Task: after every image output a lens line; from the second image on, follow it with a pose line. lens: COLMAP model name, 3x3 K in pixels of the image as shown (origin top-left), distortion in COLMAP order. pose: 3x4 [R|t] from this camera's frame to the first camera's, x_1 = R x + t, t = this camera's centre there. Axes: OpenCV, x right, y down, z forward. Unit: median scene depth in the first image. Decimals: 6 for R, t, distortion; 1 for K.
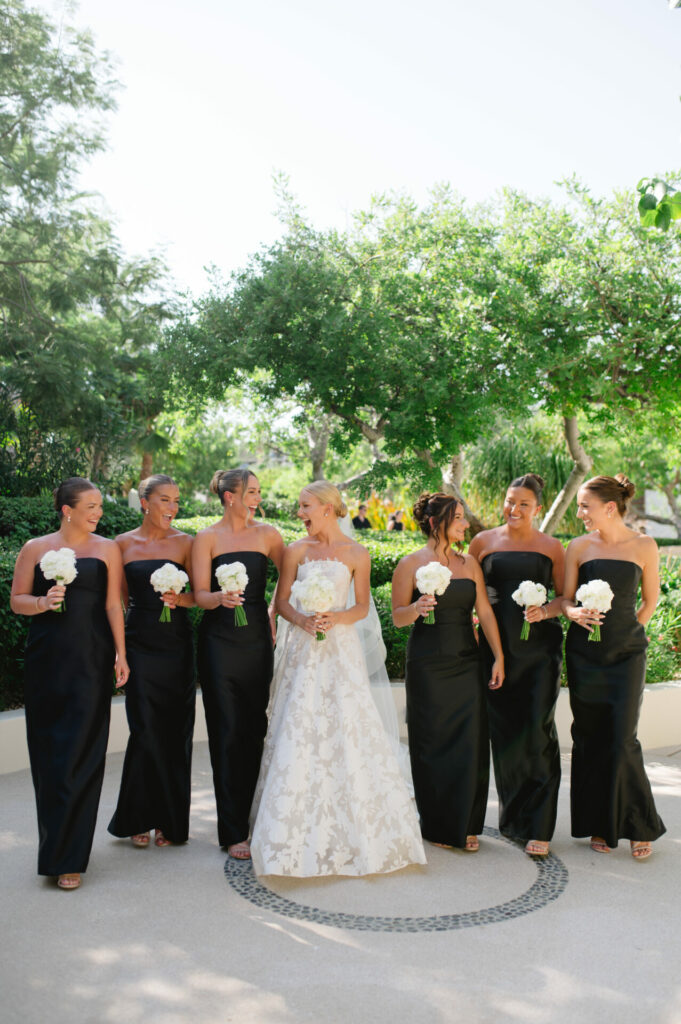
lens RADIAL K [[999.2, 0, 340.5], [0, 999.2, 512.0], [0, 0, 1]] dist [-0.051684, 0.022010]
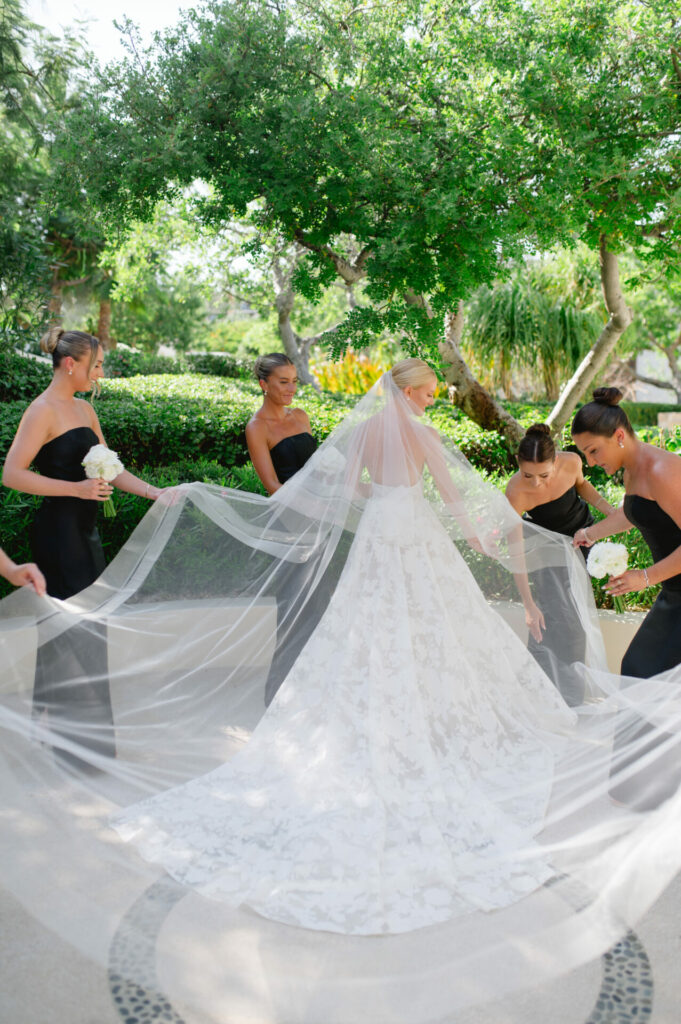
lens RADIAL K [[999.2, 0, 340.5], [0, 999.2, 512.0], [0, 0, 1]] dist [-0.051684, 0.022010]
pose [[0.999553, 0.010678, 0.027910, 0.005419], [-0.014592, 0.989464, 0.144040, -0.007050], [-0.026078, -0.144383, 0.989178, 0.230836]]
